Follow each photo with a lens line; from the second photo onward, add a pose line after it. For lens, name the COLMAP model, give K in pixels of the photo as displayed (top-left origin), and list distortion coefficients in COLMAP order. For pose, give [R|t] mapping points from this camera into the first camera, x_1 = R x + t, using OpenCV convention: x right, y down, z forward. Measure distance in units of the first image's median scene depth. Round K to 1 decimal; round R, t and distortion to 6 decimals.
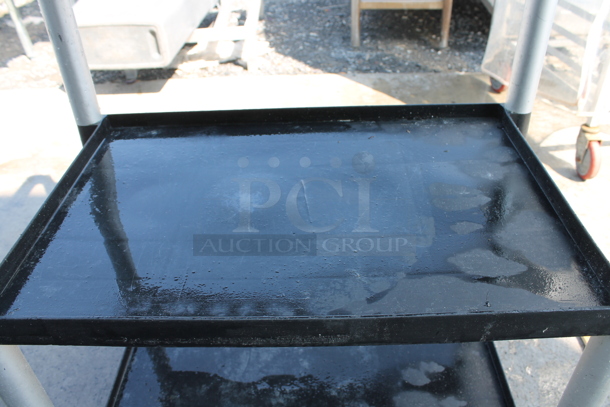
lens RADIAL K [[519.1, 0, 308.1], [0, 519.1, 200.7], [0, 0, 1]] dist [-0.164571, 0.139107]
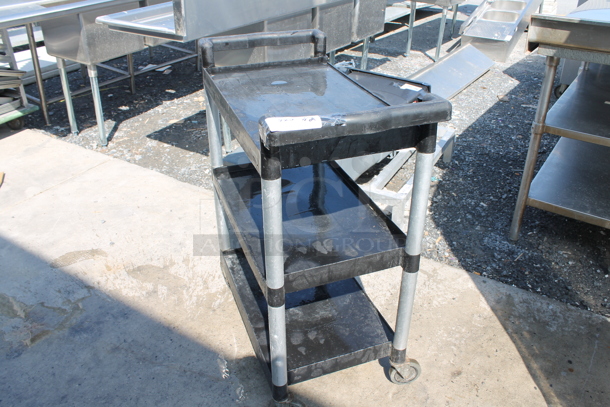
lens RADIAL K [[519.1, 0, 308.0], [0, 519.1, 202.0], [0, 0, 1]] dist [-0.164571, 0.139107]
pose [[0.857792, 0.286720, -0.426597, 0.150812], [-0.325095, 0.945506, -0.018210, -0.234672], [0.398129, 0.154304, 0.904259, 0.017936]]
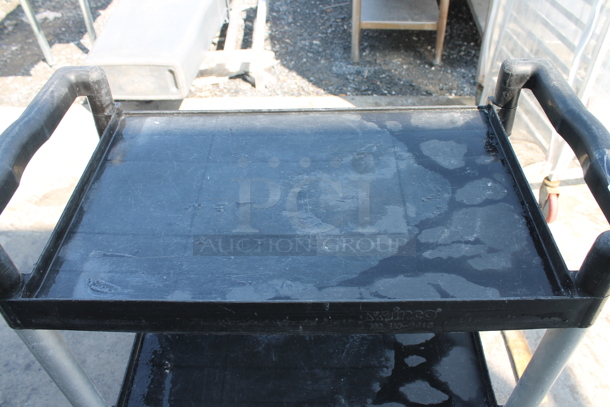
lens RADIAL K [[519.1, 0, 310.6], [0, 519.1, 202.8], [0, 0, 1]] dist [-0.164571, 0.139107]
pose [[0.999961, 0.007862, 0.004139, -0.003470], [-0.008328, 0.991705, 0.128267, -0.148268], [-0.003097, -0.128296, 0.991731, -0.110195]]
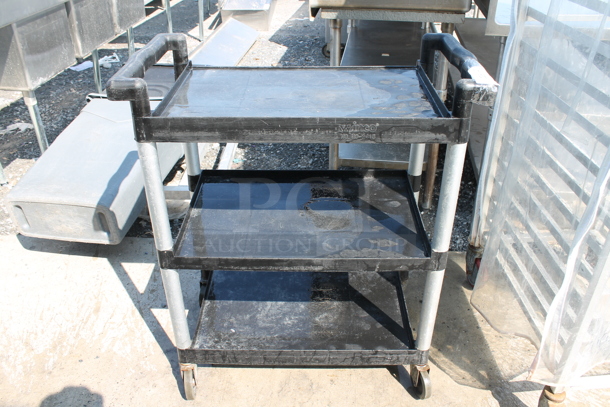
lens RADIAL K [[519.1, 0, 310.7], [0, 519.1, 203.0], [0, 0, 1]] dist [-0.164571, 0.139107]
pose [[0.997828, 0.056756, -0.033435, 0.086774], [-0.058657, 0.996539, -0.058898, -0.246723], [0.029976, 0.060731, 0.997704, 0.049989]]
